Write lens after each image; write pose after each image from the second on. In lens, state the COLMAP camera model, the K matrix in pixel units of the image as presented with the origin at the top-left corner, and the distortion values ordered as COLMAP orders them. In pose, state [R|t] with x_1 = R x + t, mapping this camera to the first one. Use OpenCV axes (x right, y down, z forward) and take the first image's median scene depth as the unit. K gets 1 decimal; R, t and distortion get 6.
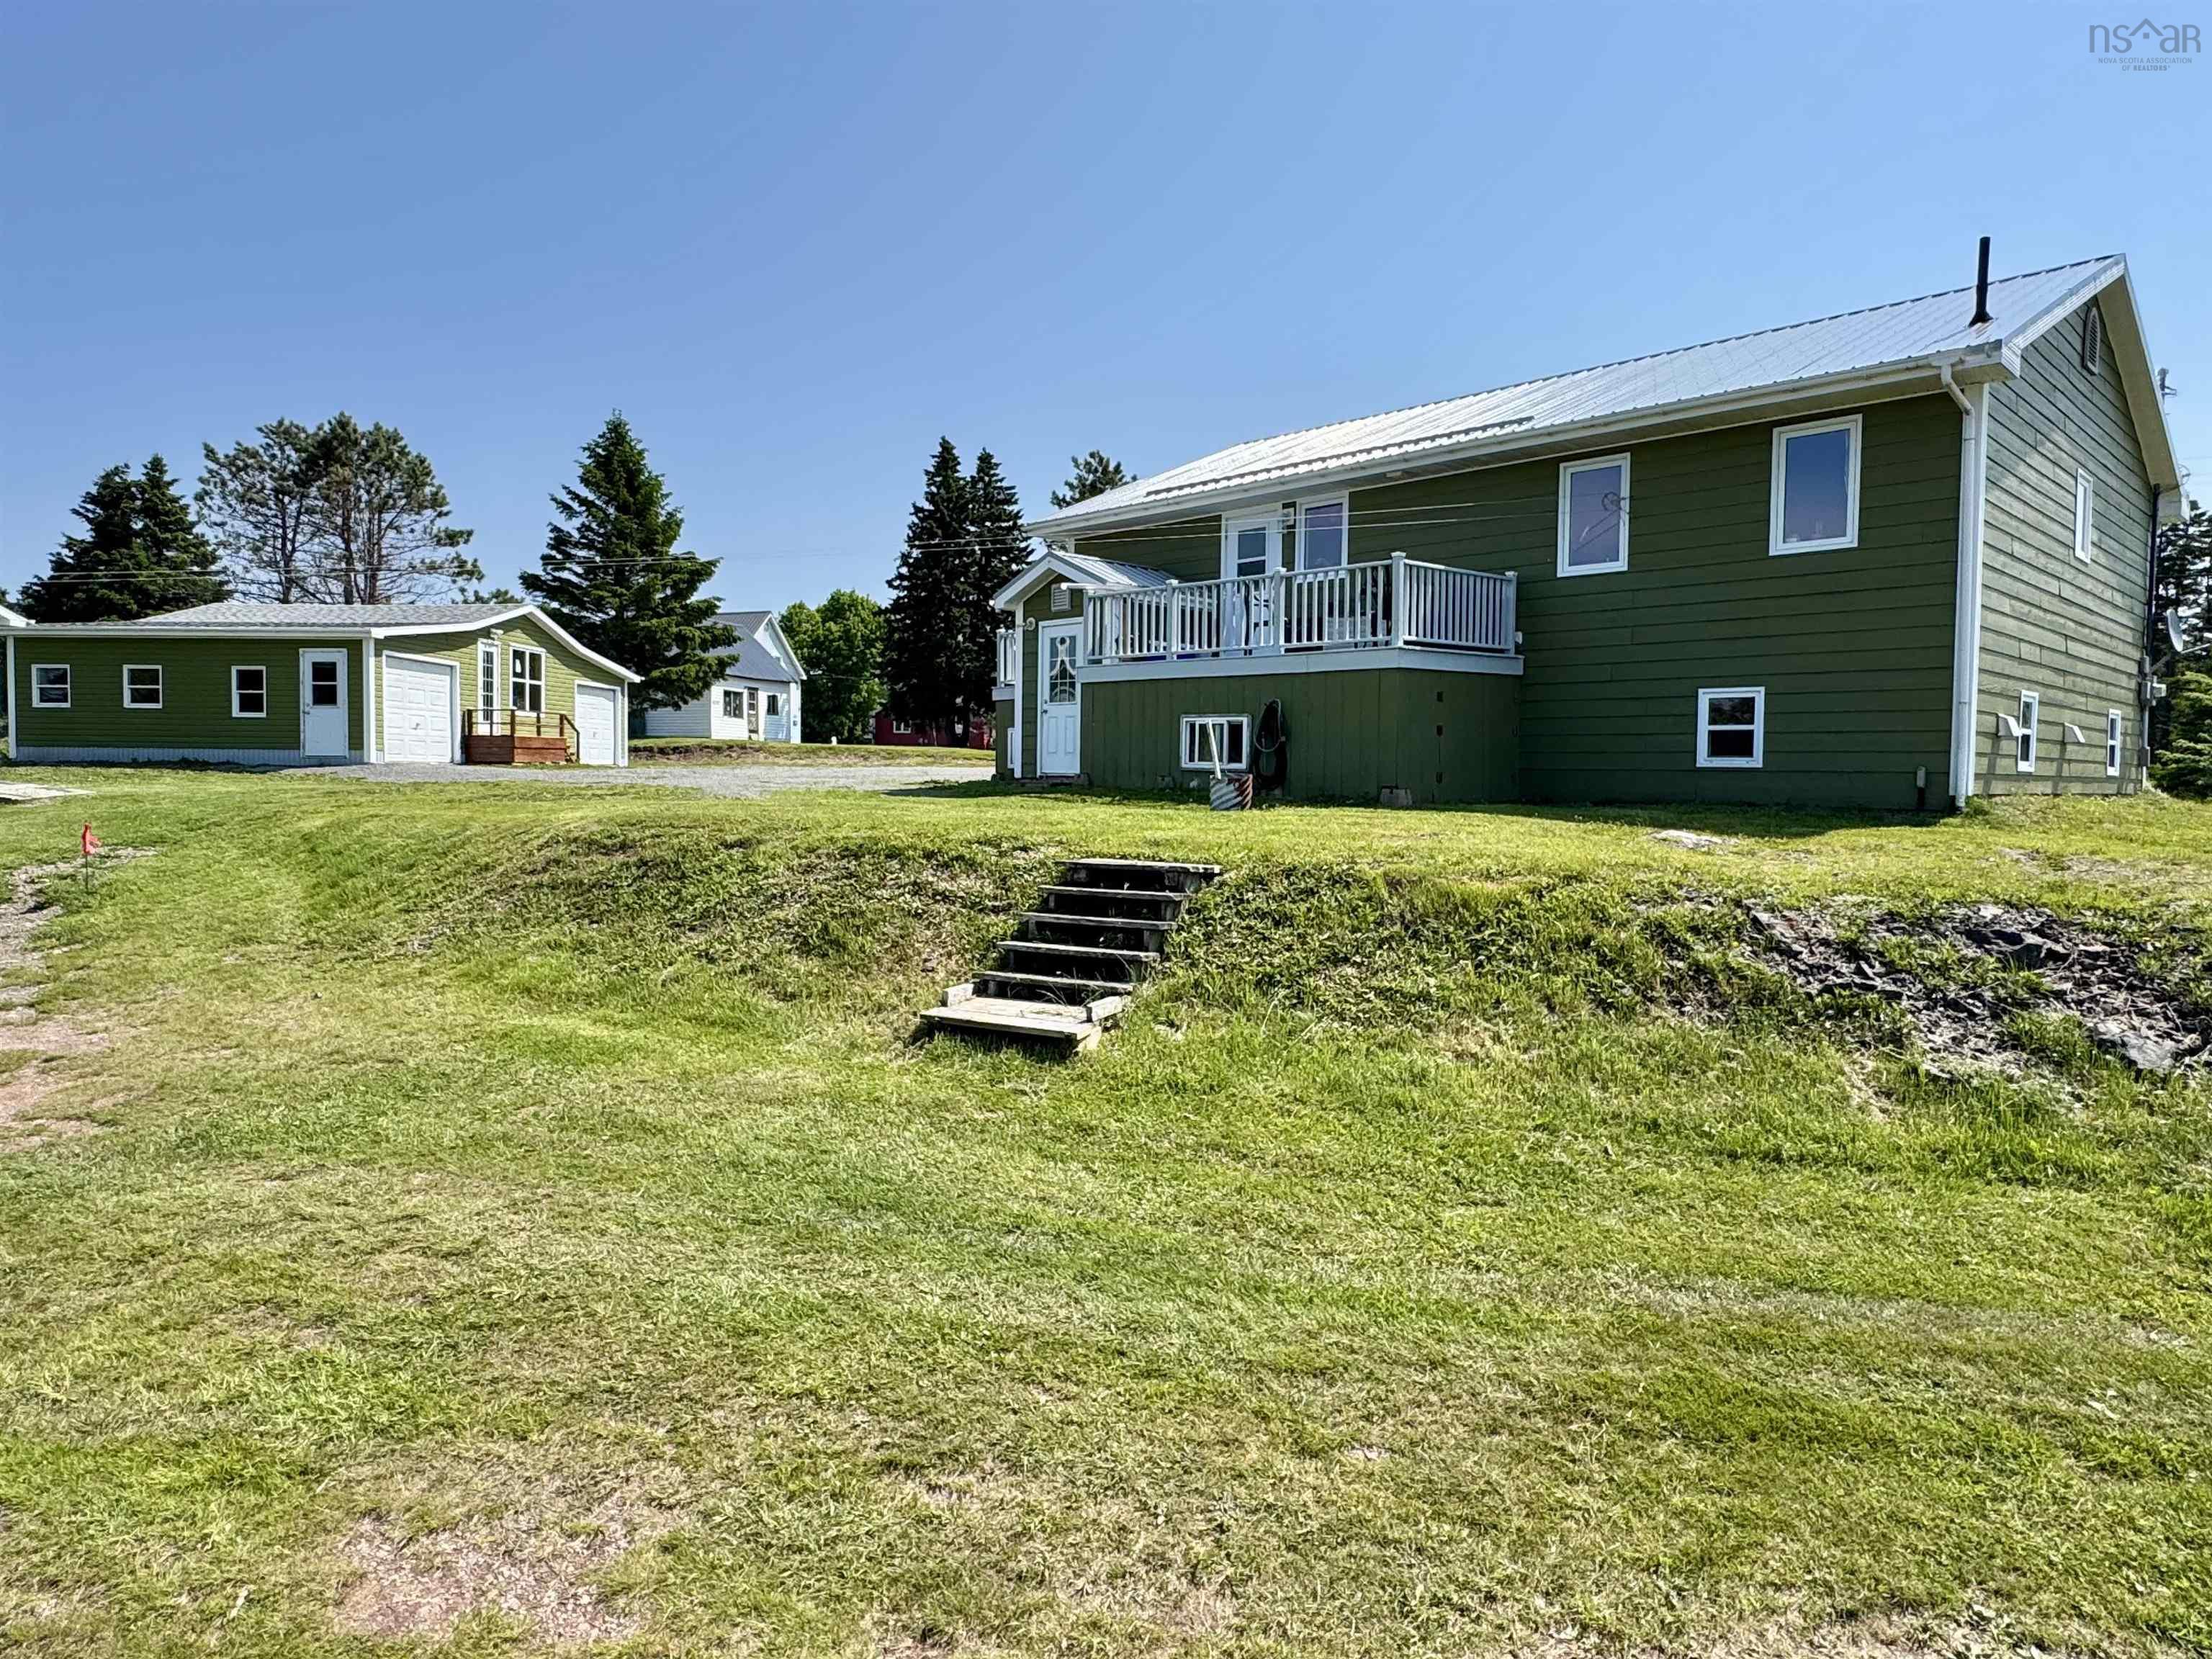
lens RADIAL K [[1339.7, 0, 1106.0], [0, 1339.7, 829.5], [0, 0, 1]] dist [0.000642, -0.000635]
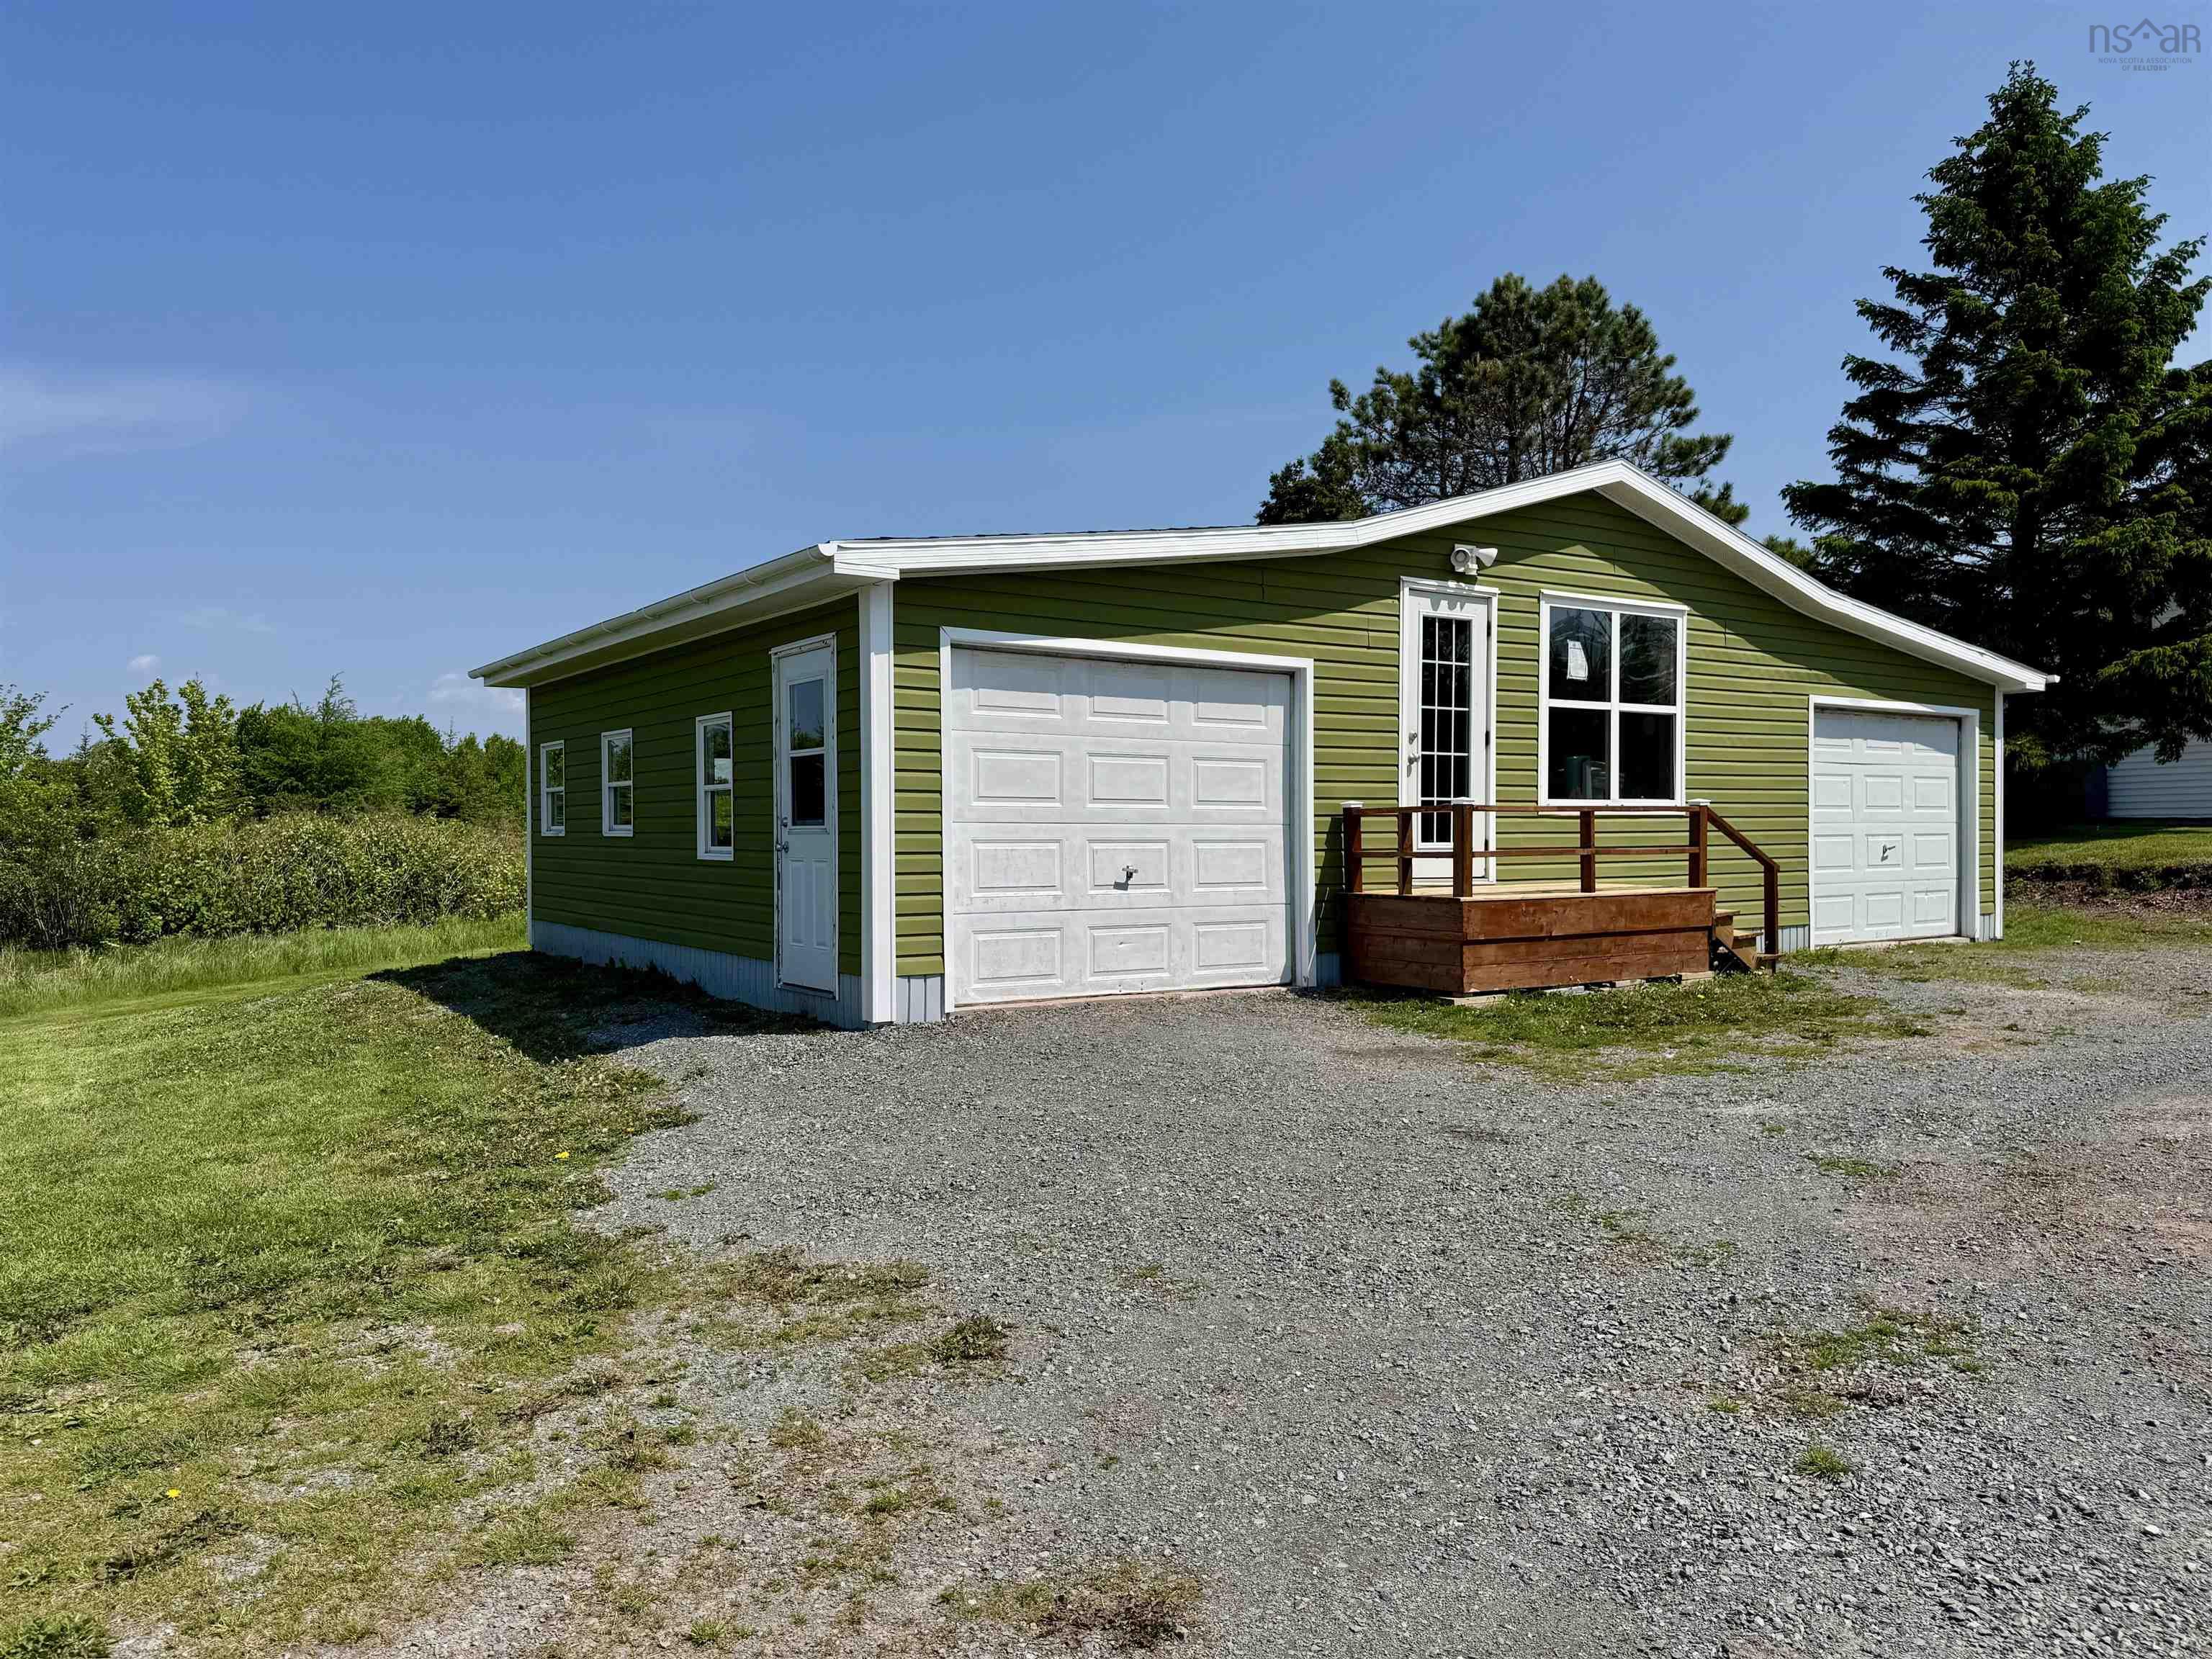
lens RADIAL K [[1522.5, 0, 1106.0], [0, 1522.5, 829.5], [0, 0, 1]] dist [0.002876, 0.002162]
pose [[0.593931, -0.009863, -0.804456, -0.211906], [-0.025681, 0.999183, -0.031210, -0.067005], [0.804106, 0.039196, 0.593192, 0.689347]]
